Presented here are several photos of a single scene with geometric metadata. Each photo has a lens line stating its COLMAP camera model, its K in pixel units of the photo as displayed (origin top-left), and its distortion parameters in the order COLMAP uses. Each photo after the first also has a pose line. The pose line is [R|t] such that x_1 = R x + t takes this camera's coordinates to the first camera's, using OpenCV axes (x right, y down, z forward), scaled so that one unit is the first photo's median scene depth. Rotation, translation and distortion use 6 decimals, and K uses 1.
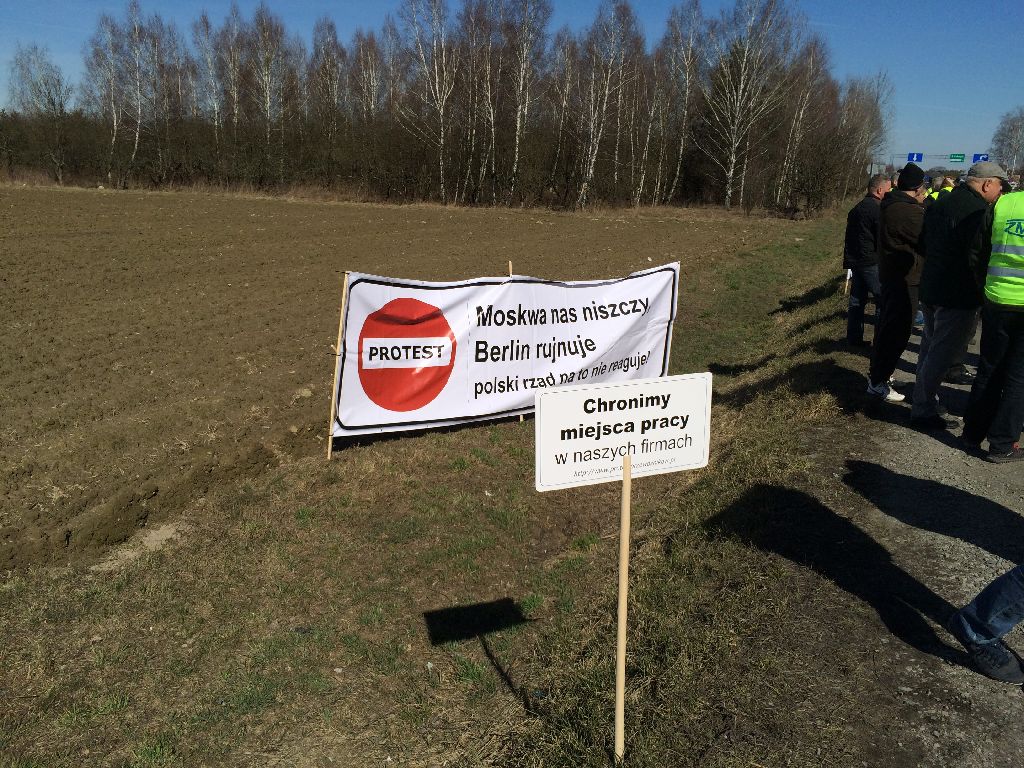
lens RADIAL K [[871.0, 0, 507.7], [0, 871.0, 387.9], [0, 0, 1]] dist [0.045352, -0.006563]
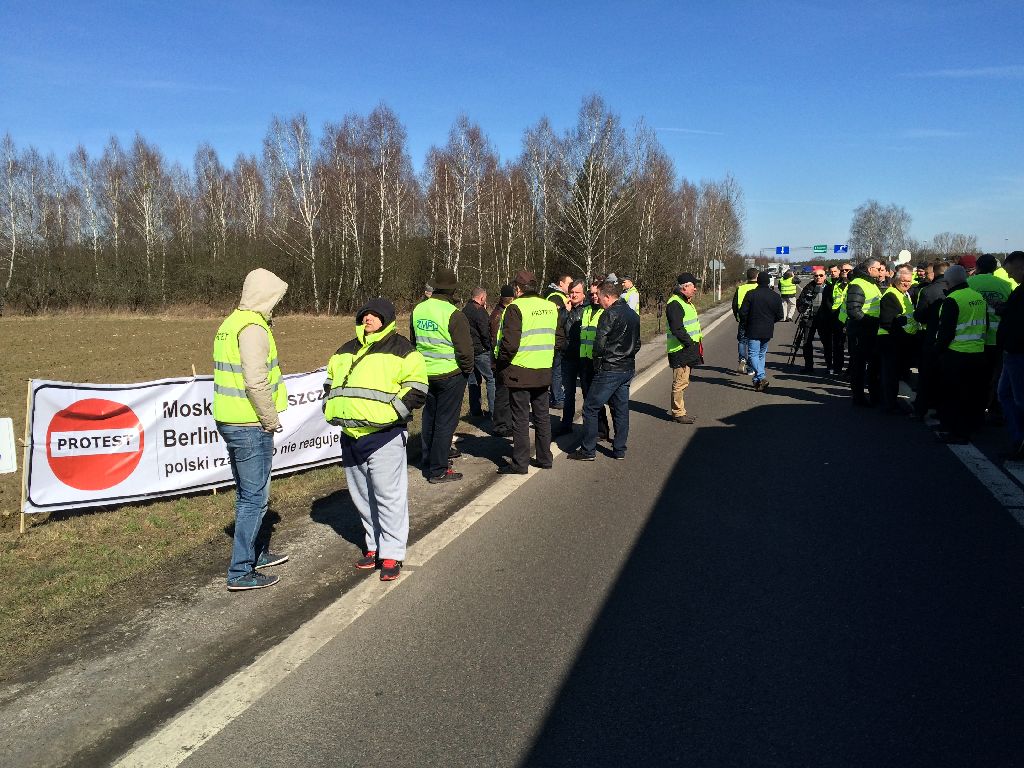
lens RADIAL K [[871.0, 0, 507.7], [0, 871.0, 387.9], [0, 0, 1]] dist [0.045352, -0.006563]
pose [[0.993832, -0.059256, 0.093735, 0.329707], [0.069670, 0.991257, -0.112048, 0.059641], [-0.086276, 0.117887, 0.989272, -0.272742]]
